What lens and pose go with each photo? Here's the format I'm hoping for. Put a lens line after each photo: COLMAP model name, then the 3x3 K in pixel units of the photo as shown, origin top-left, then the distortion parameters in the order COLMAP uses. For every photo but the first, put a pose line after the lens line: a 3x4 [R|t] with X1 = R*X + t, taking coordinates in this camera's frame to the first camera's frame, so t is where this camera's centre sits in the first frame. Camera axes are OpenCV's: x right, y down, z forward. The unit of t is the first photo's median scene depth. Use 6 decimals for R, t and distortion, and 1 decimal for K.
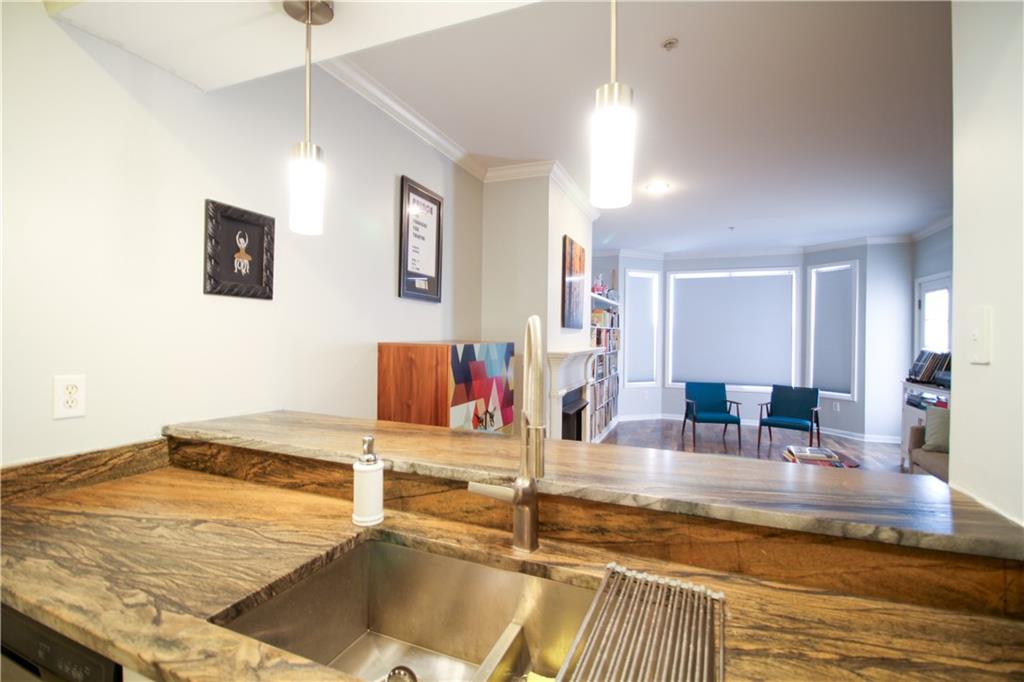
lens RADIAL K [[480.2, 0, 504.3], [0, 480.2, 333.5], [0, 0, 1]] dist [-0.013366, -0.002851]
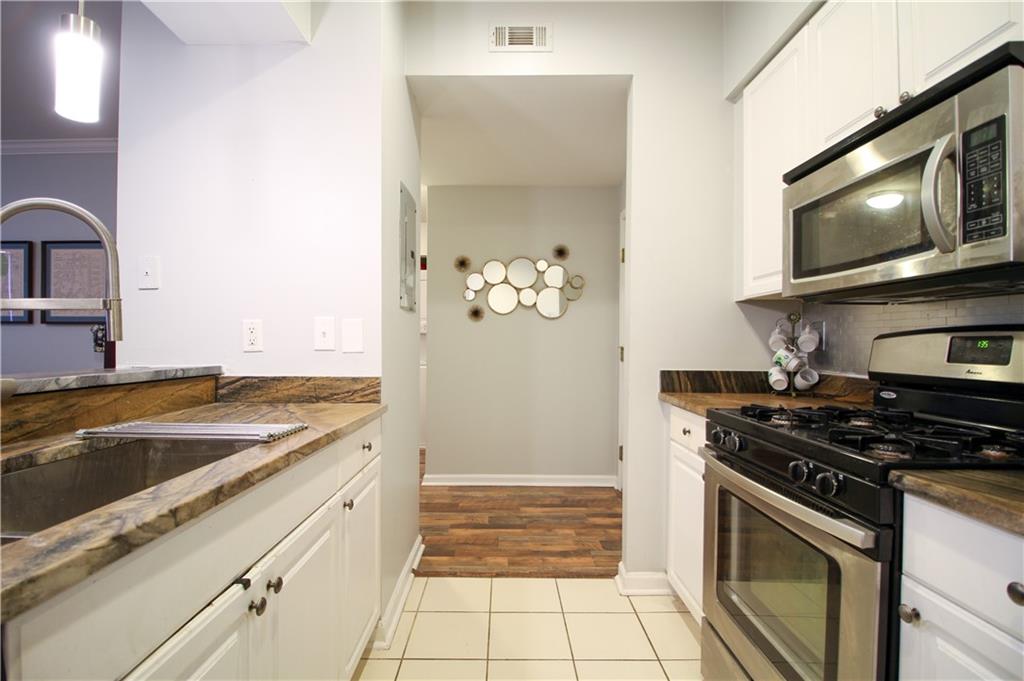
lens RADIAL K [[480.2, 0, 503.8], [0, 480.2, 342.8], [0, 0, 1]] dist [-0.013366, -0.002851]
pose [[-0.391225, -0.010575, 0.920234, -0.766409], [-0.006533, 0.999941, 0.008714, 0.154330], [-0.920272, -0.002602, -0.391271, 0.308305]]
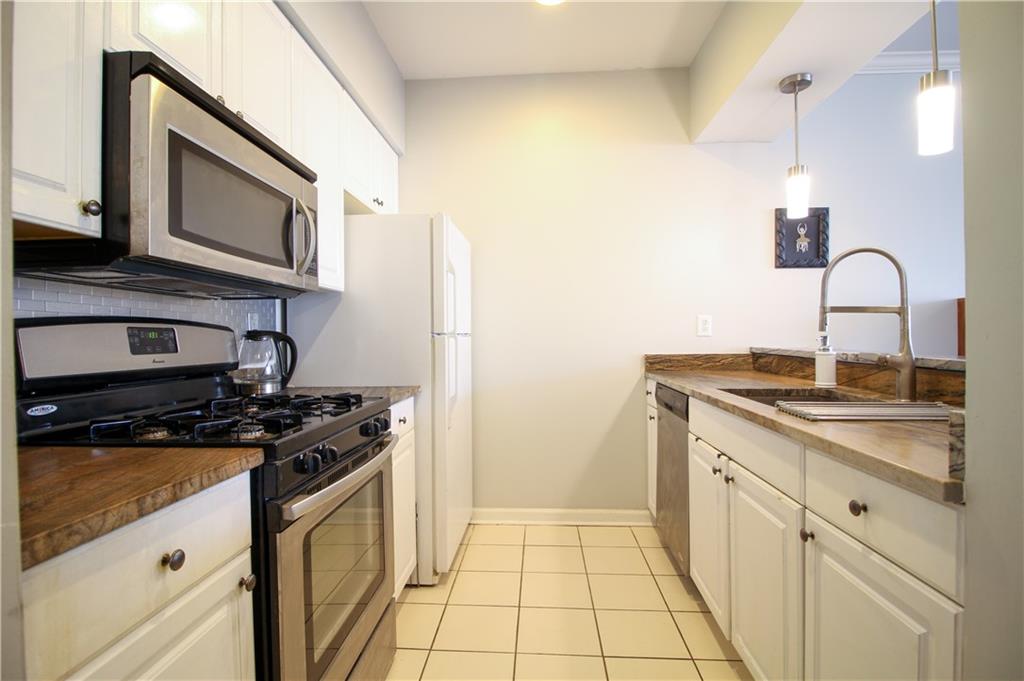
lens RADIAL K [[480.2, 0, 511.8], [0, 480.2, 338.9], [0, 0, 1]] dist [-0.013366, -0.002851]
pose [[0.321185, -0.005232, -0.947002, 0.762443], [0.015677, 0.999877, -0.000207, 0.177196], [0.946887, -0.014780, 0.321227, -0.441183]]
